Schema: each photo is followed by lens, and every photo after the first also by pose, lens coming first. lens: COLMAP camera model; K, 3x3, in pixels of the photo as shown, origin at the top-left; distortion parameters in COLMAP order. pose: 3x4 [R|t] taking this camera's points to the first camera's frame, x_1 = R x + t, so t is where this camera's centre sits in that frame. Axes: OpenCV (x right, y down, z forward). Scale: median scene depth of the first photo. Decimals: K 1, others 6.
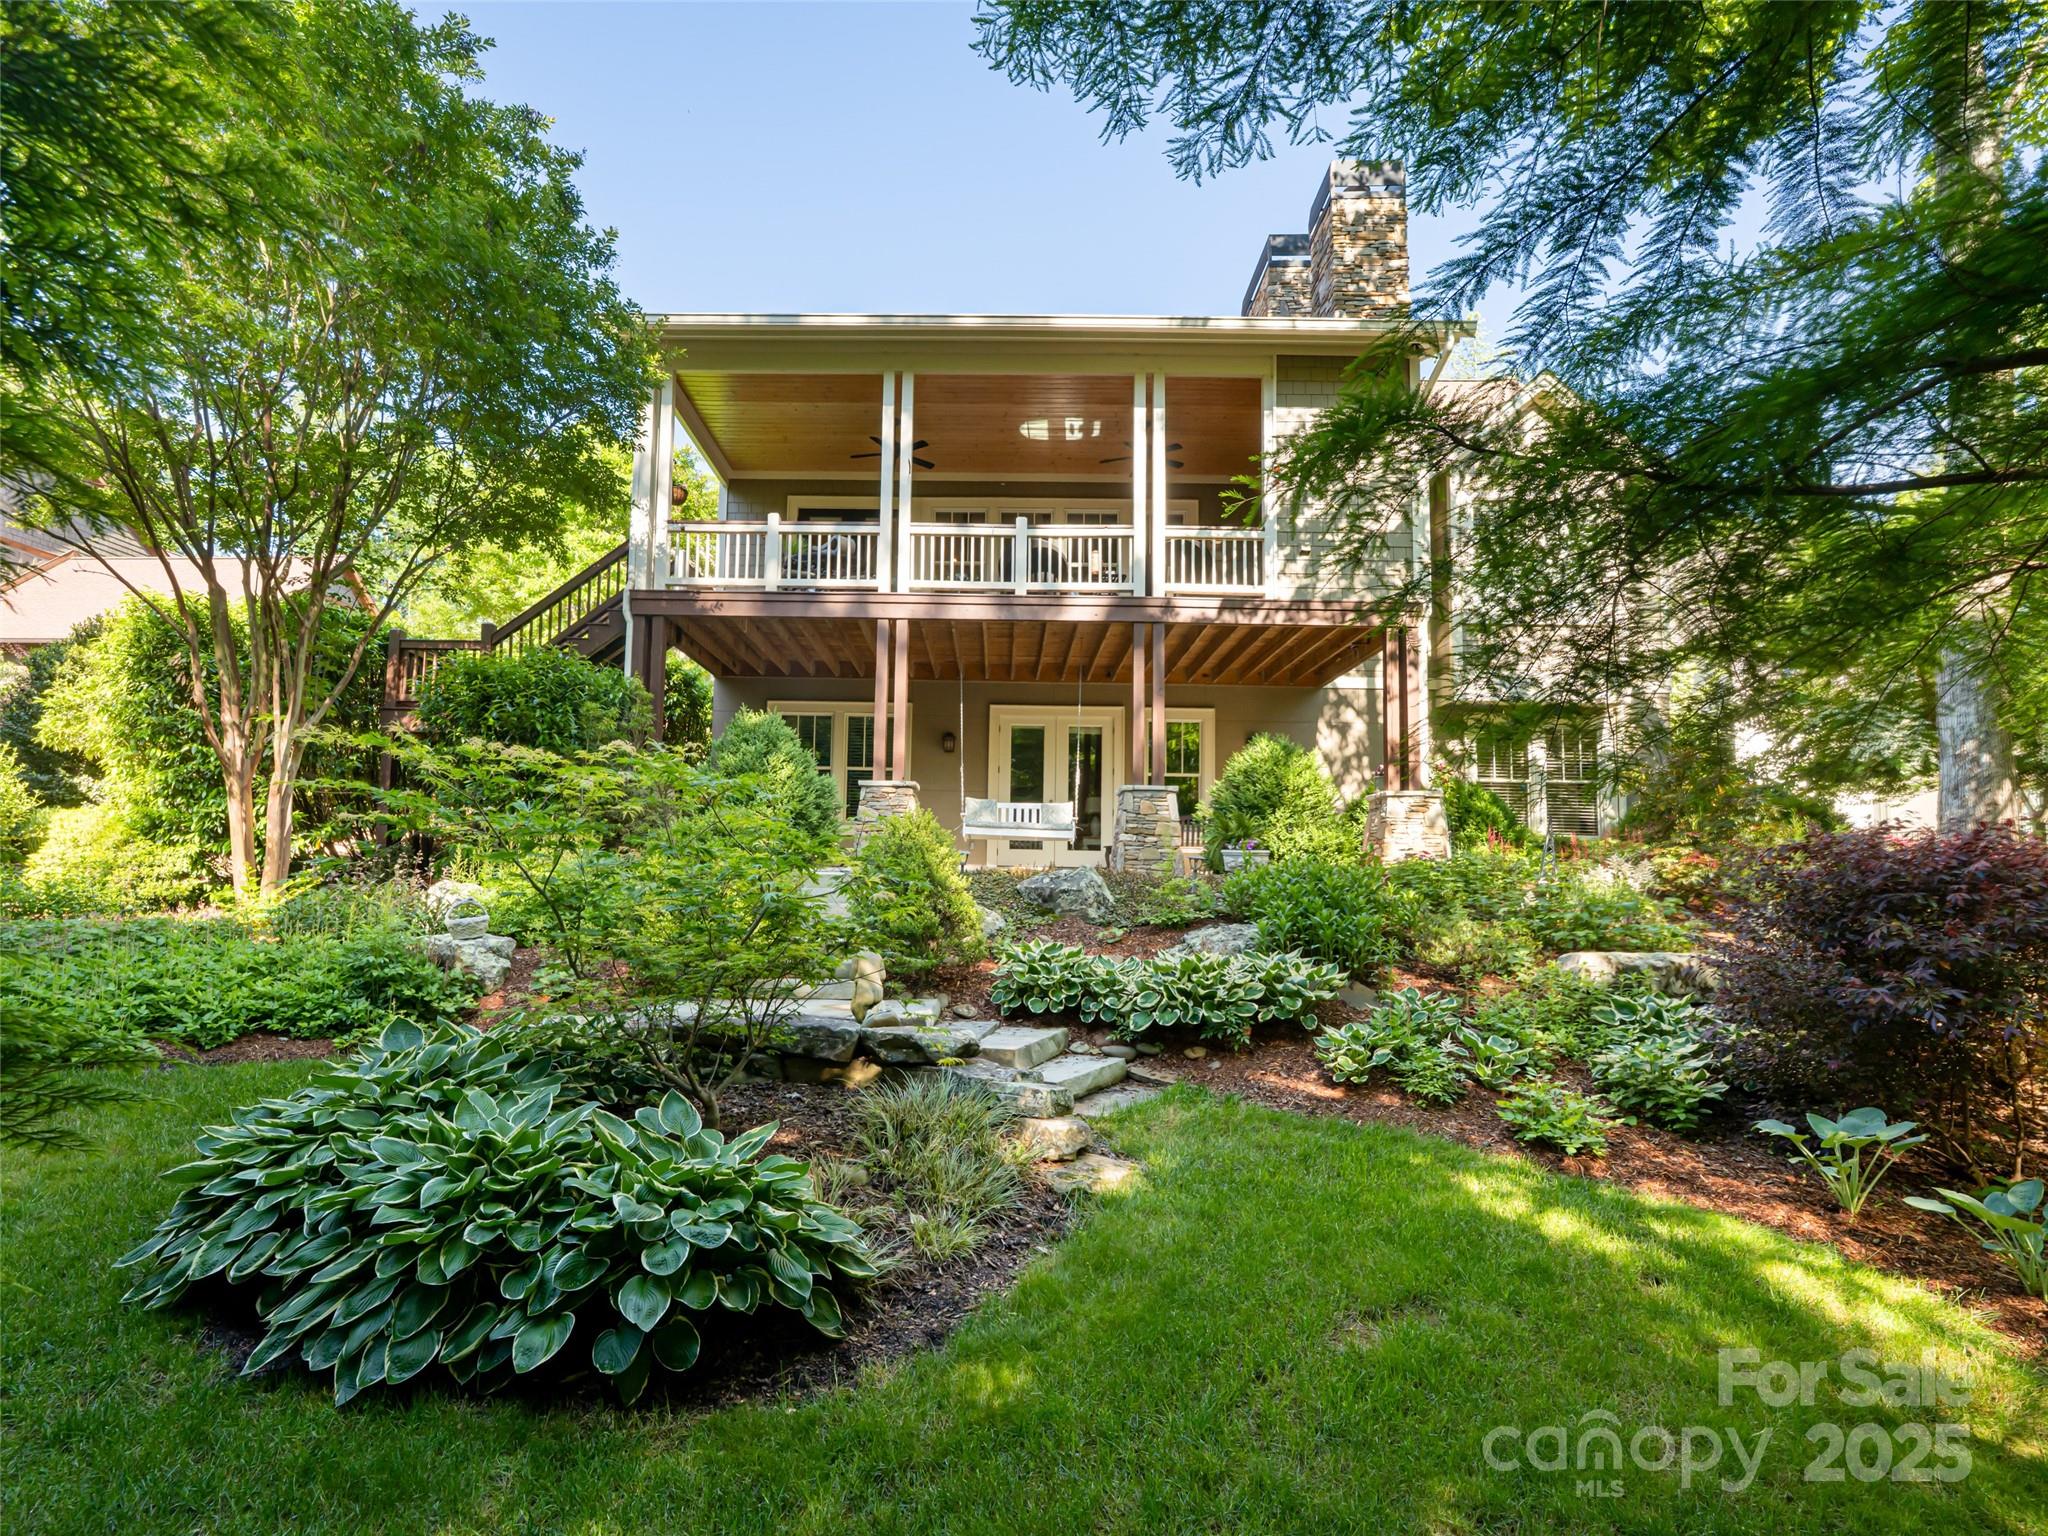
lens RADIAL K [[826.2, 0, 1024.5], [0, 826.2, 850.4], [0, 0, 1]] dist [0.000802, -0.000020]
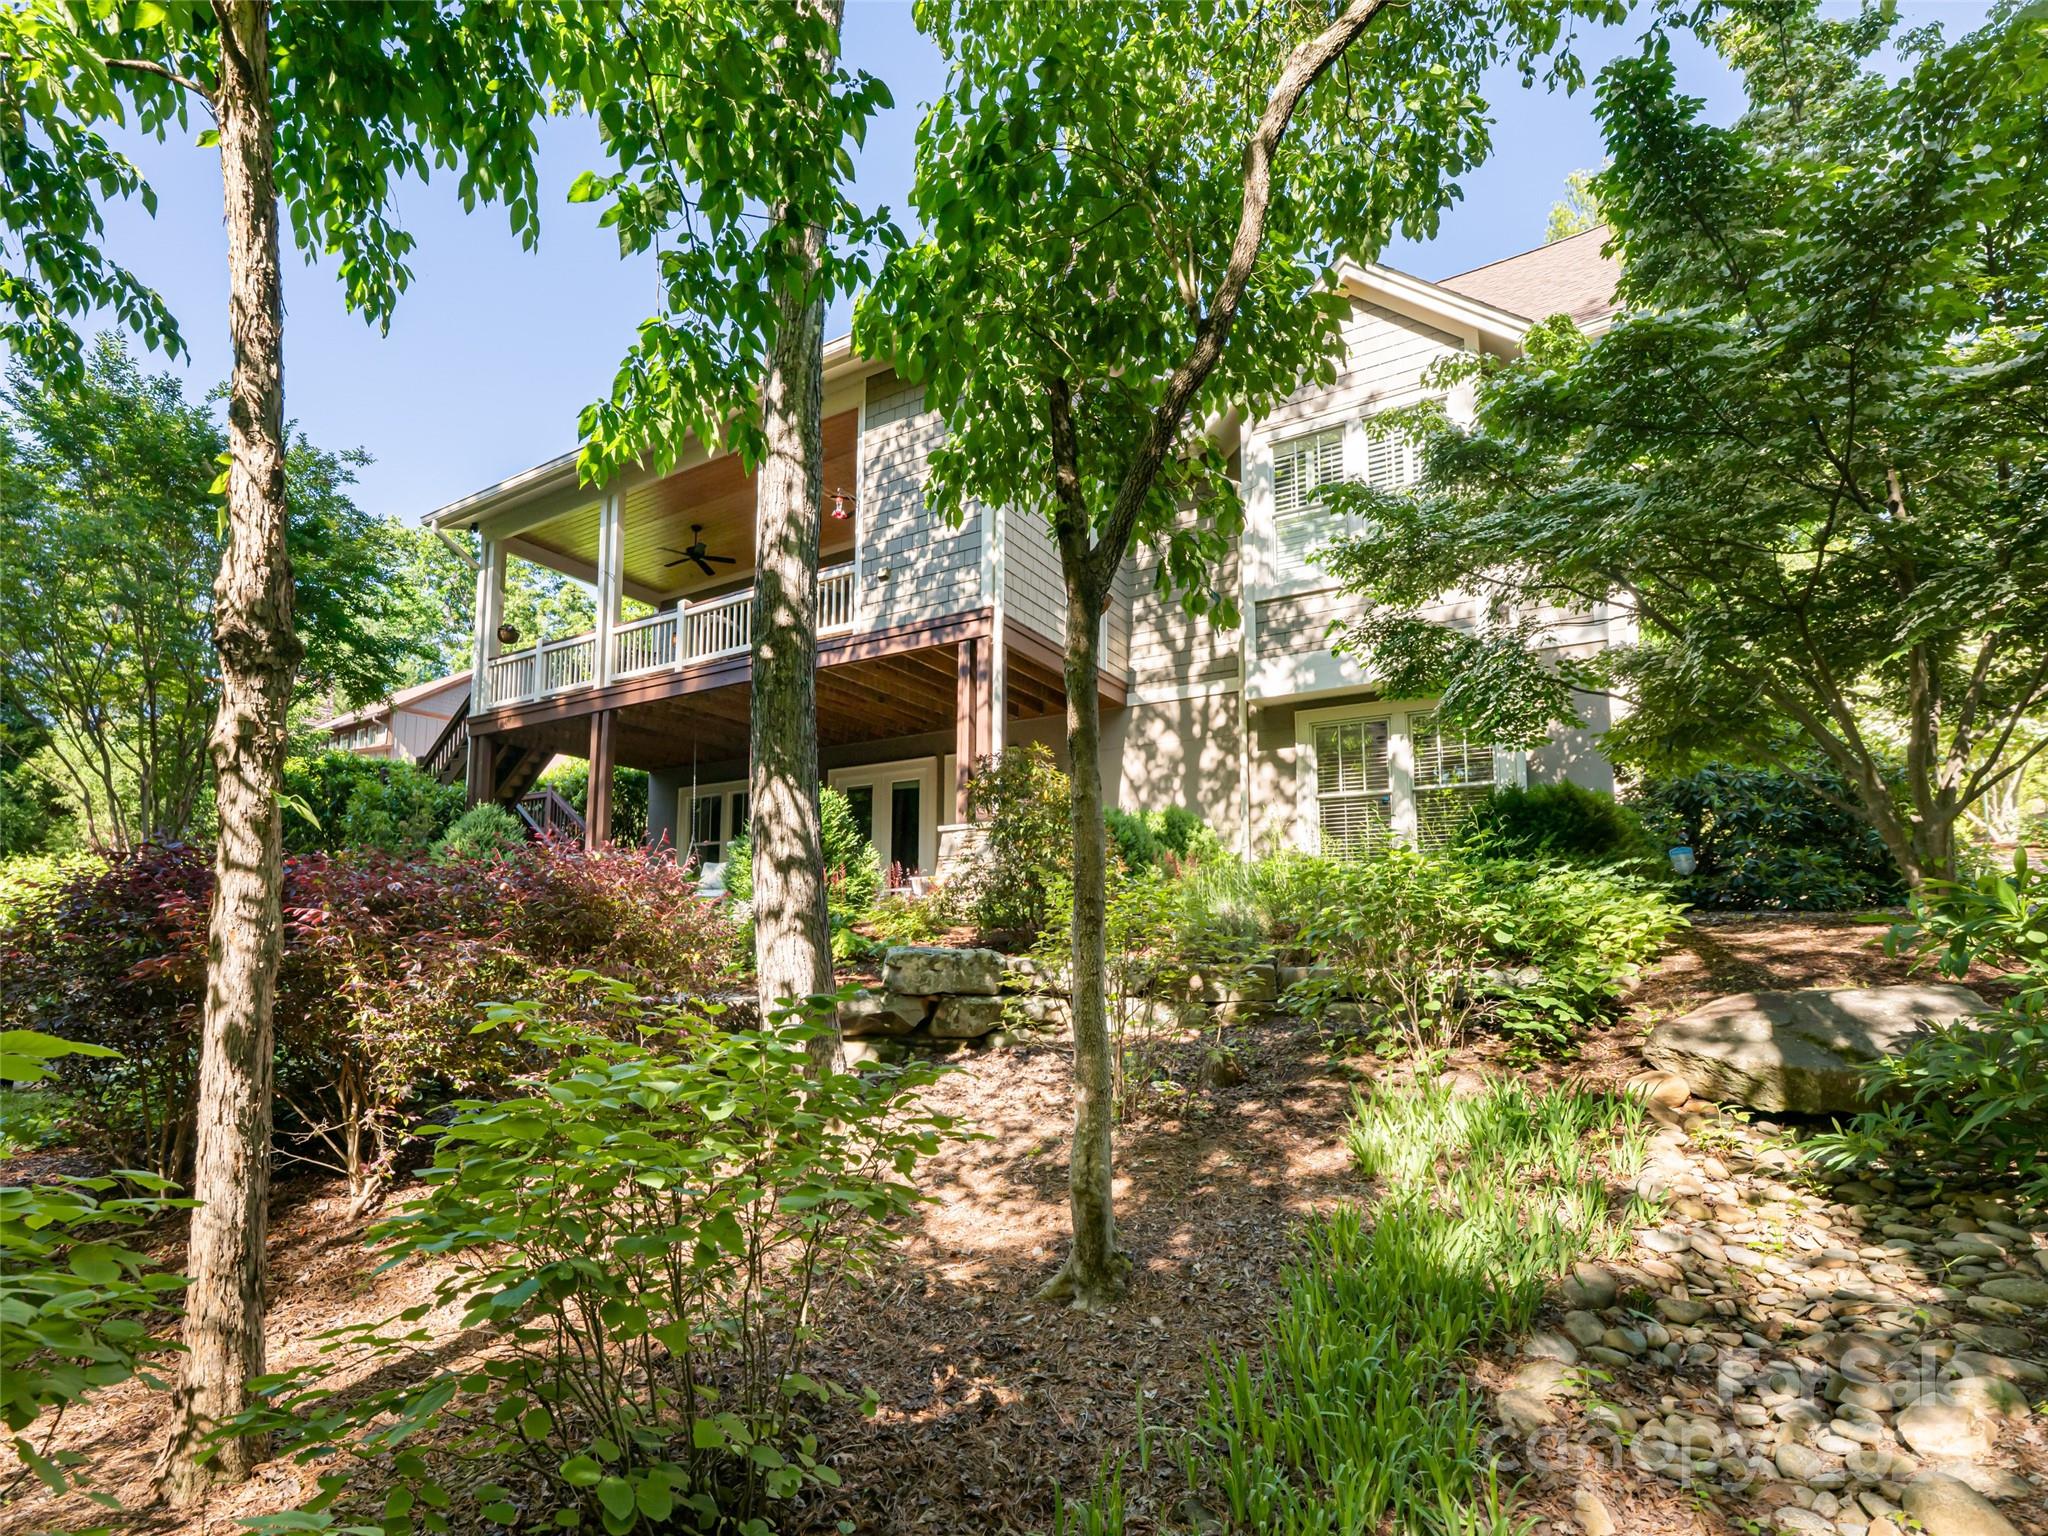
lens RADIAL K [[826.2, 0, 1024.5], [0, 826.2, 850.4], [0, 0, 1]] dist [0.000802, -0.000020]
pose [[0.887439, -0.065468, -0.456252, 0.871134], [0.038892, 0.996967, -0.067409, 0.010401], [0.459281, 0.042076, 0.887294, 0.266383]]
